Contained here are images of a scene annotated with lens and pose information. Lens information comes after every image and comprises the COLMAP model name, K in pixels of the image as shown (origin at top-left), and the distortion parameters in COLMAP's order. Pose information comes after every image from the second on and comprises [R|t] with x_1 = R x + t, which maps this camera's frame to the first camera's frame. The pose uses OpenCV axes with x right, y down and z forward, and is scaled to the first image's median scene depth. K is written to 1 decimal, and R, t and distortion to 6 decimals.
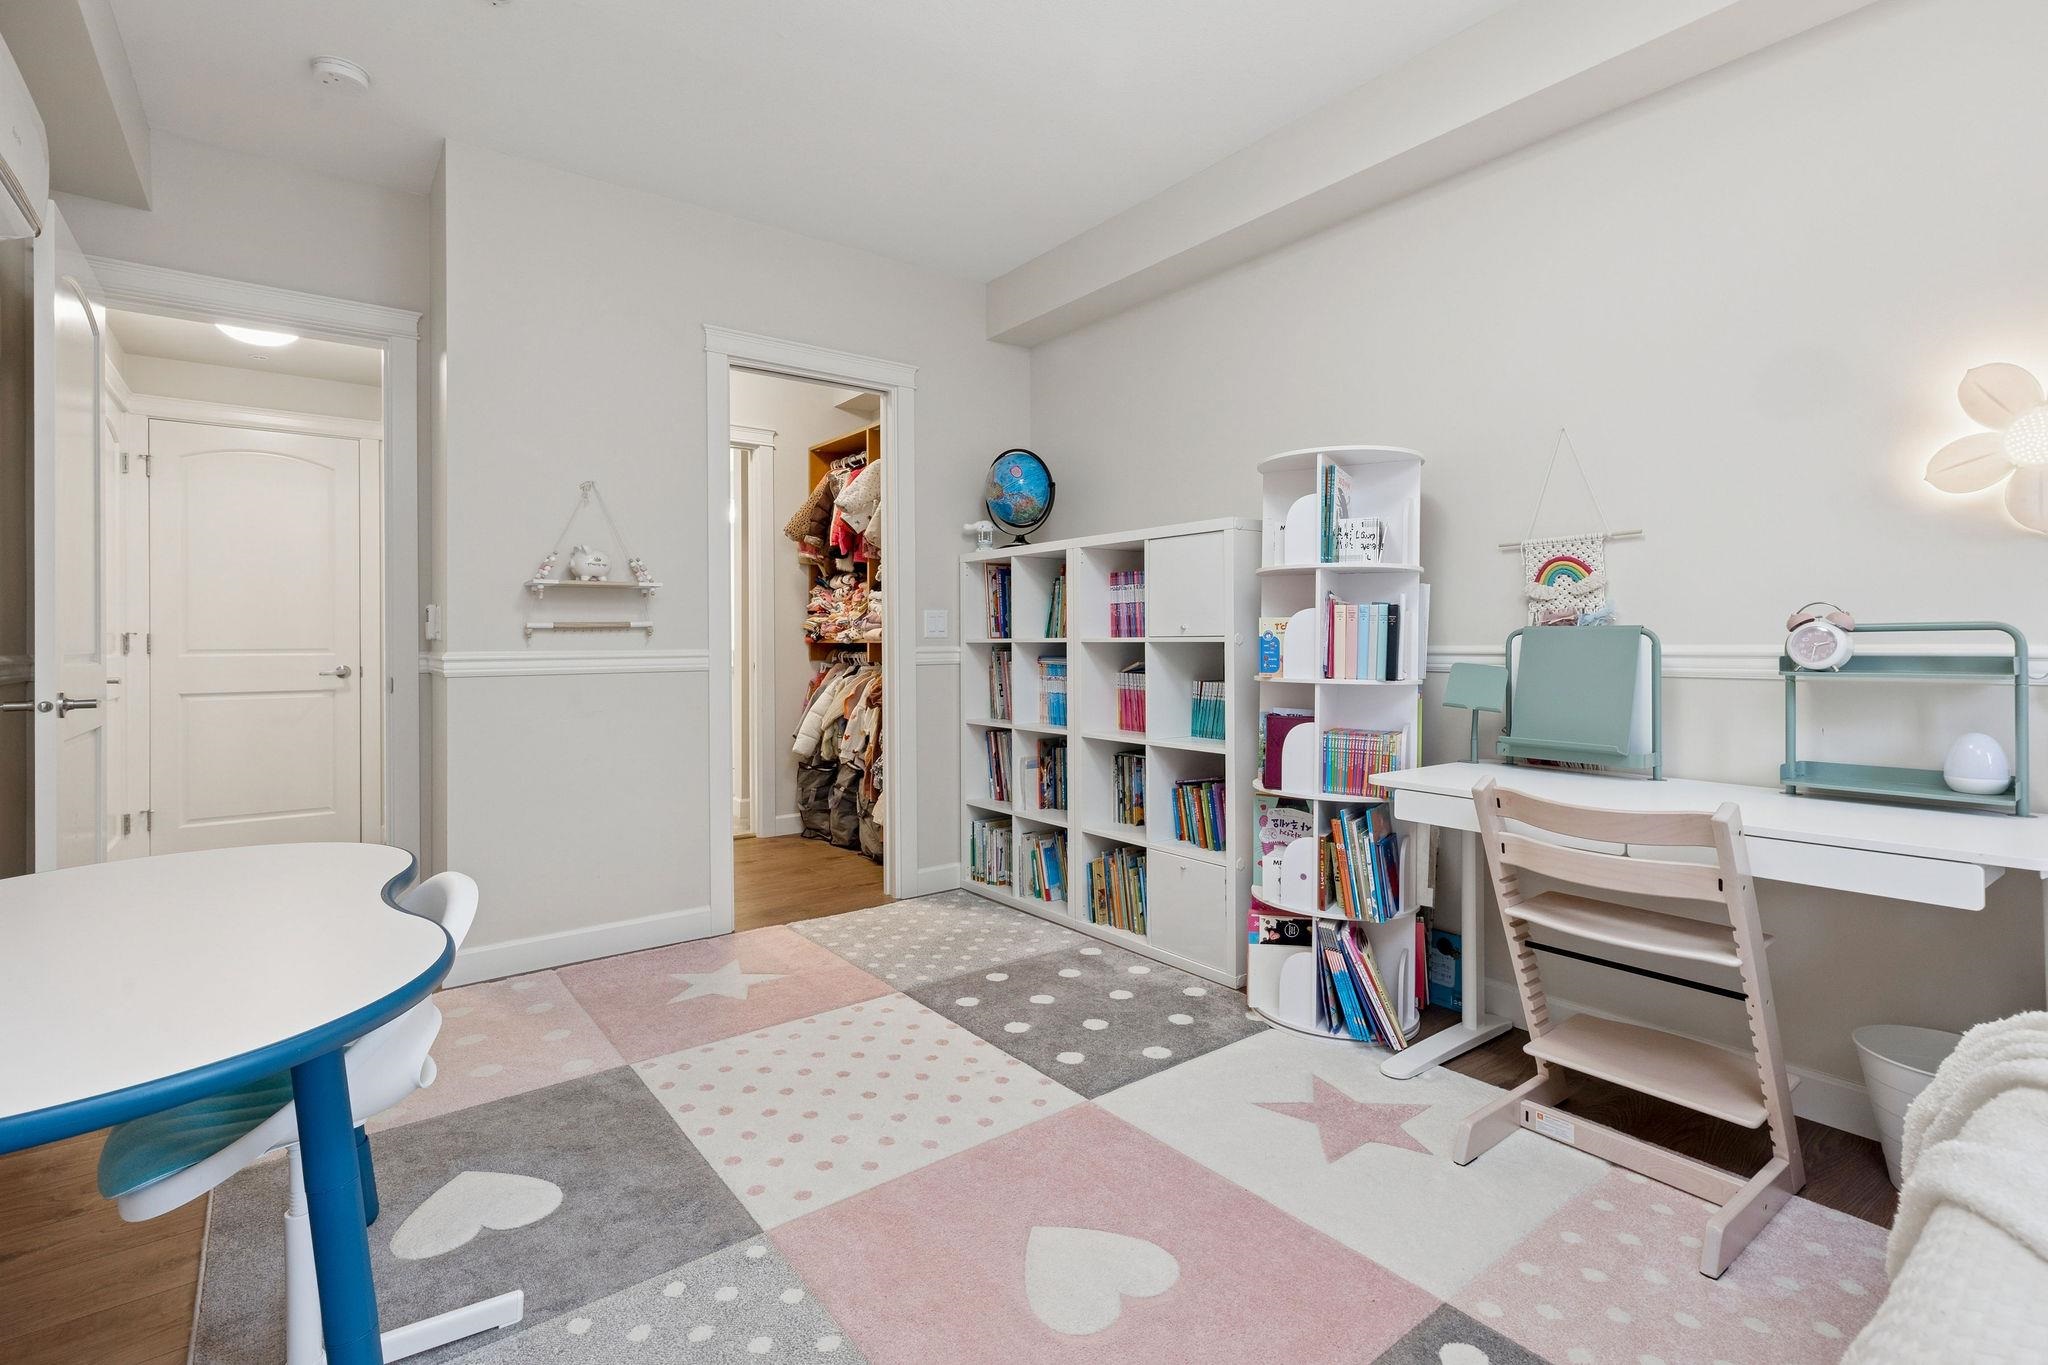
lens RADIAL K [[931.7, 0, 1029.2], [0, 931.7, 675.4], [0, 0, 1]] dist [0.001616, -0.000795]
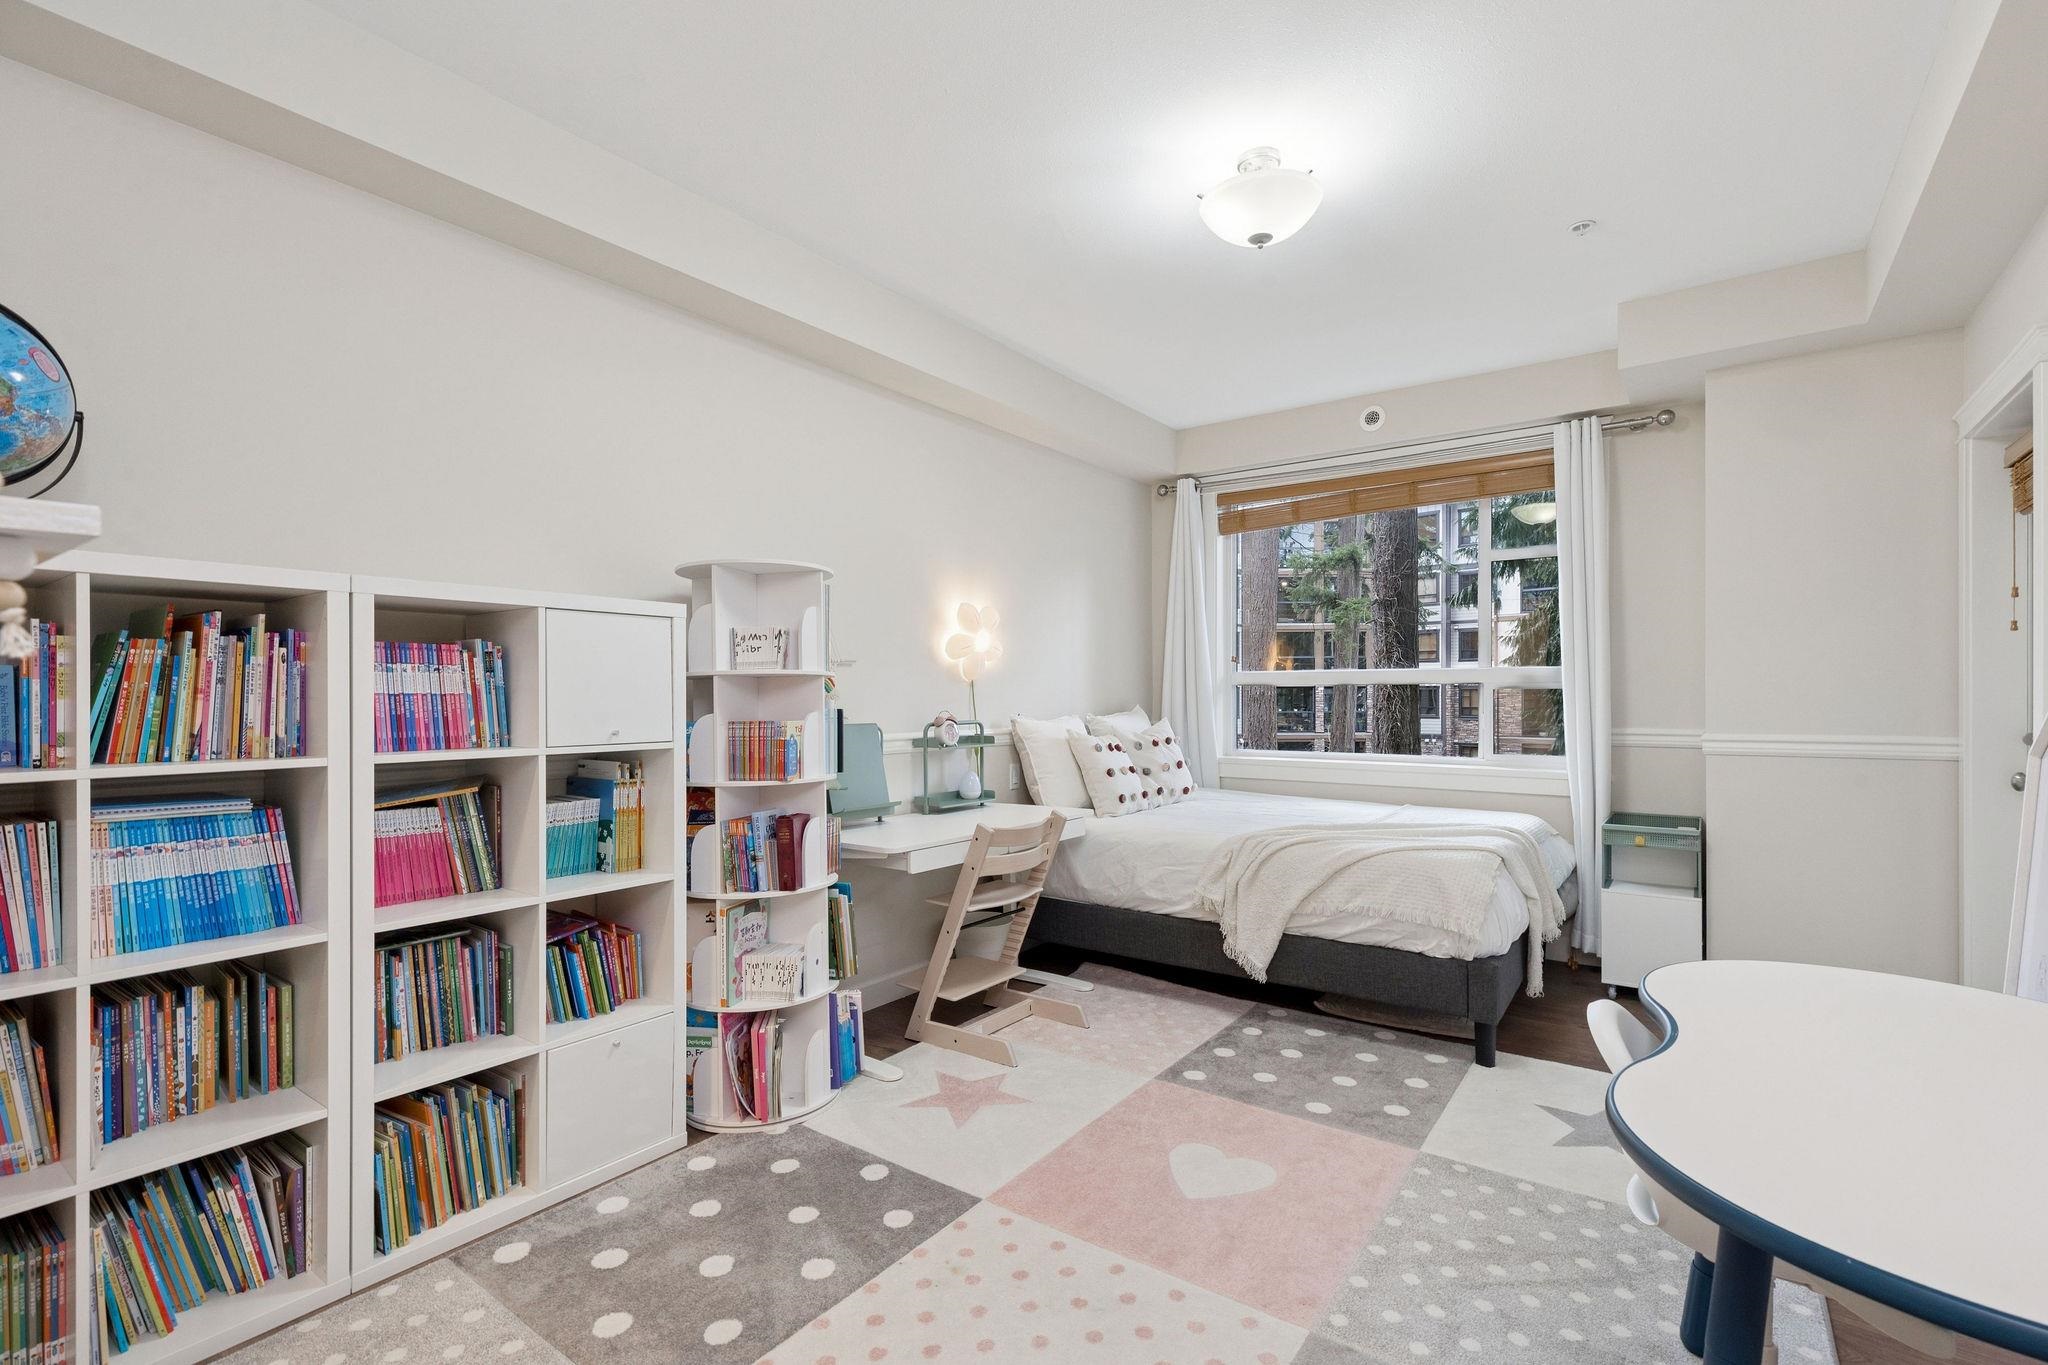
lens RADIAL K [[936.2, 0, 1020.1], [0, 936.2, 690.7], [0, 0, 1]] dist [0.000958, -0.000170]
pose [[-0.272197, 0.009780, 0.962192, -0.680028], [0.041059, 0.999156, 0.001459, -0.074051], [-0.961365, 0.039904, -0.272368, 0.881347]]
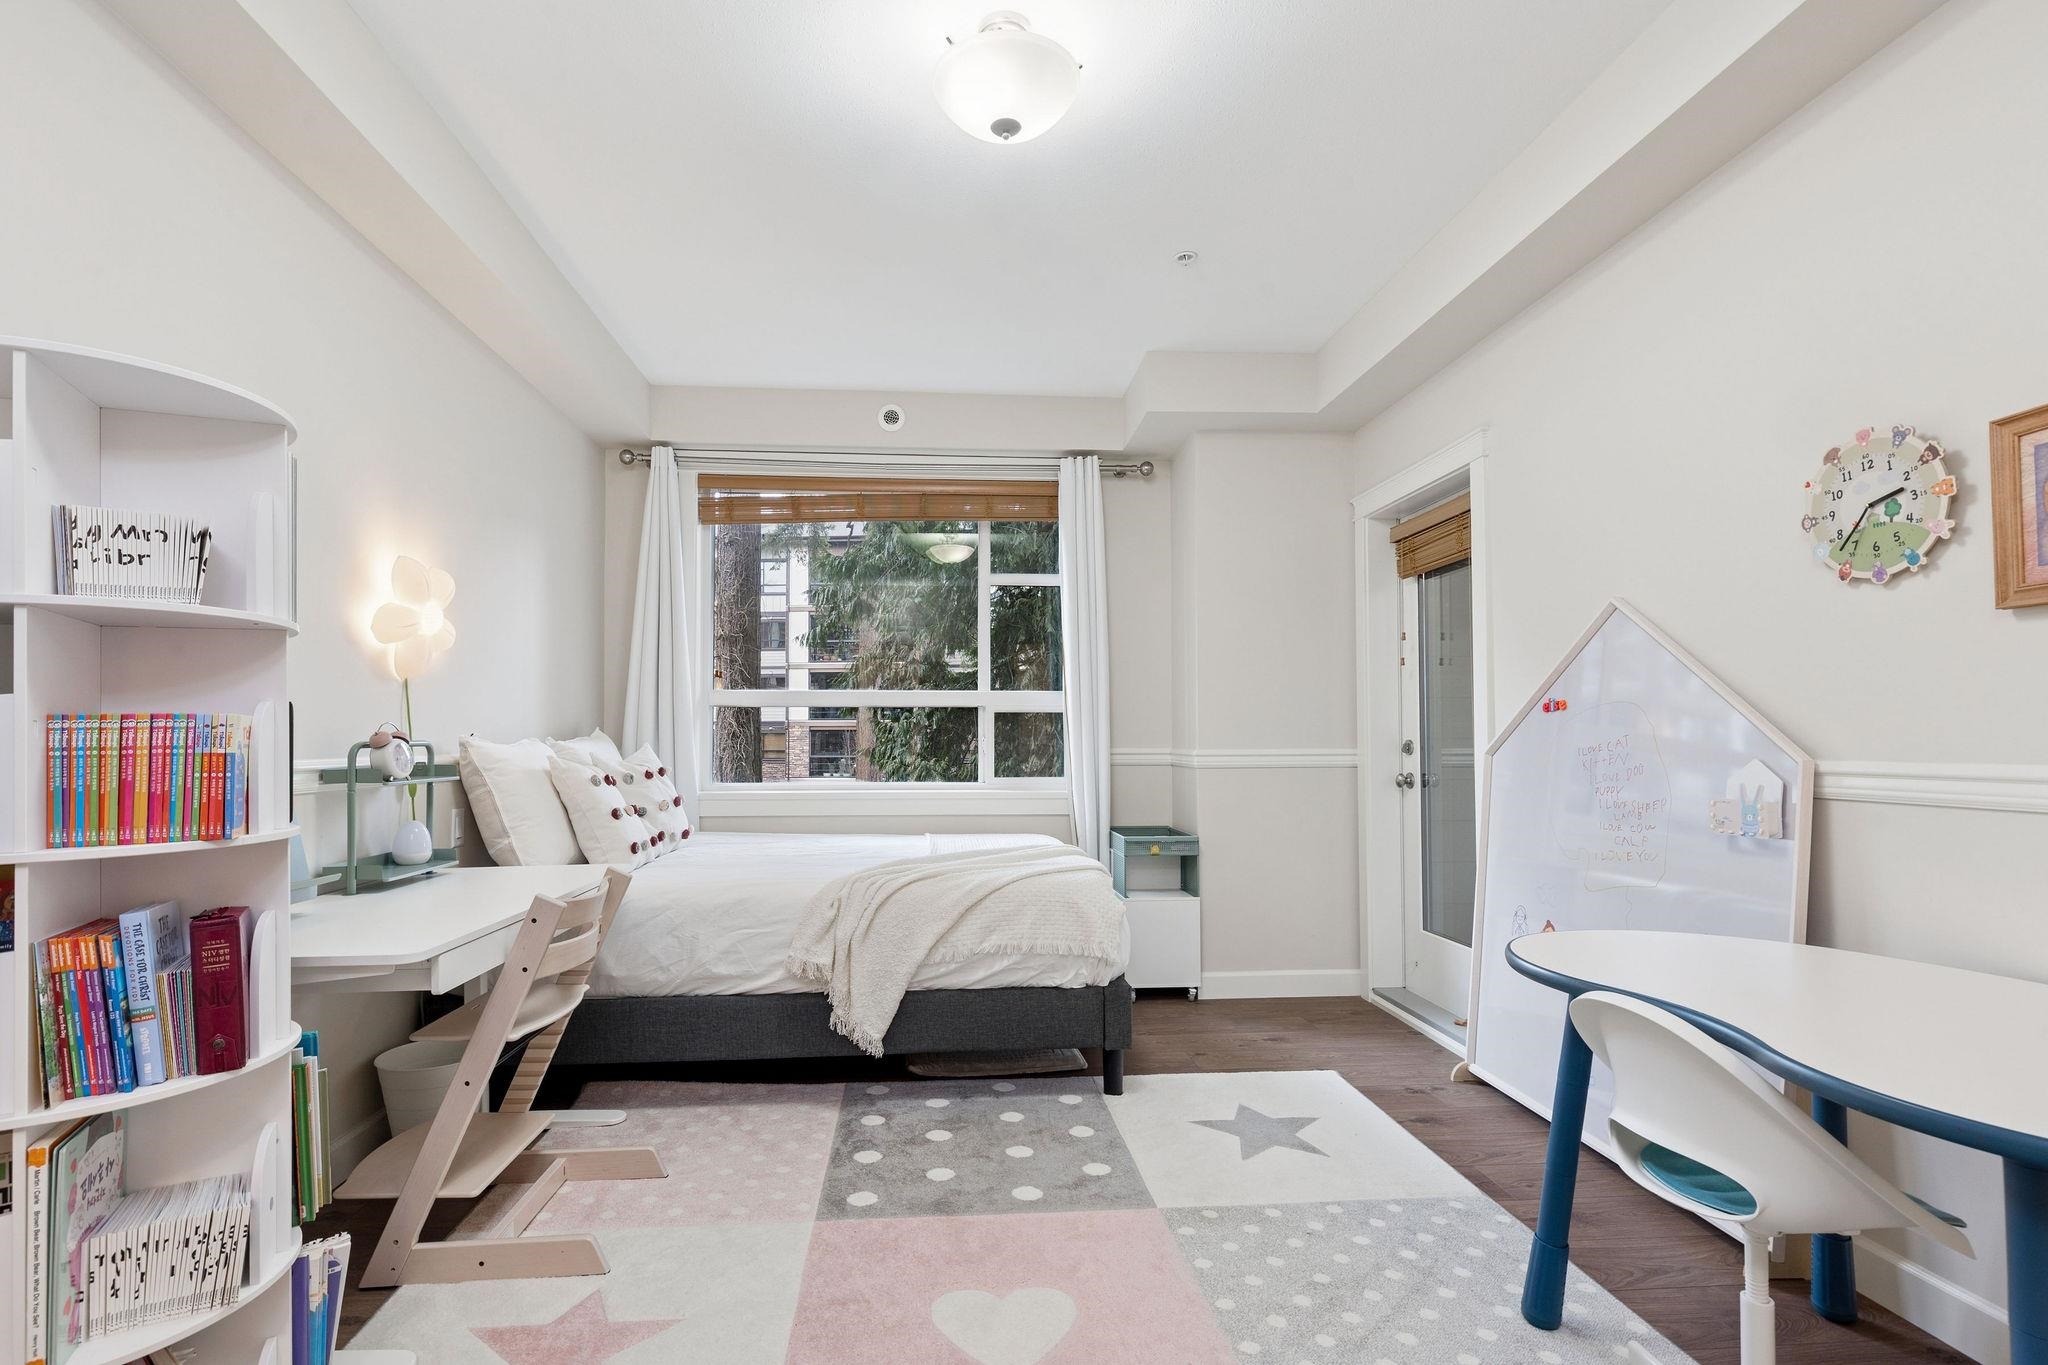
lens RADIAL K [[965.4, 0, 1011.2], [0, 965.4, 711.7], [0, 0, 1]] dist [0.002072, -0.000741]
pose [[-0.833617, 0.020698, 0.551955, -0.312319], [0.026281, 0.999652, 0.002205, -0.046474], [-0.551717, 0.016345, -0.833871, 1.019501]]
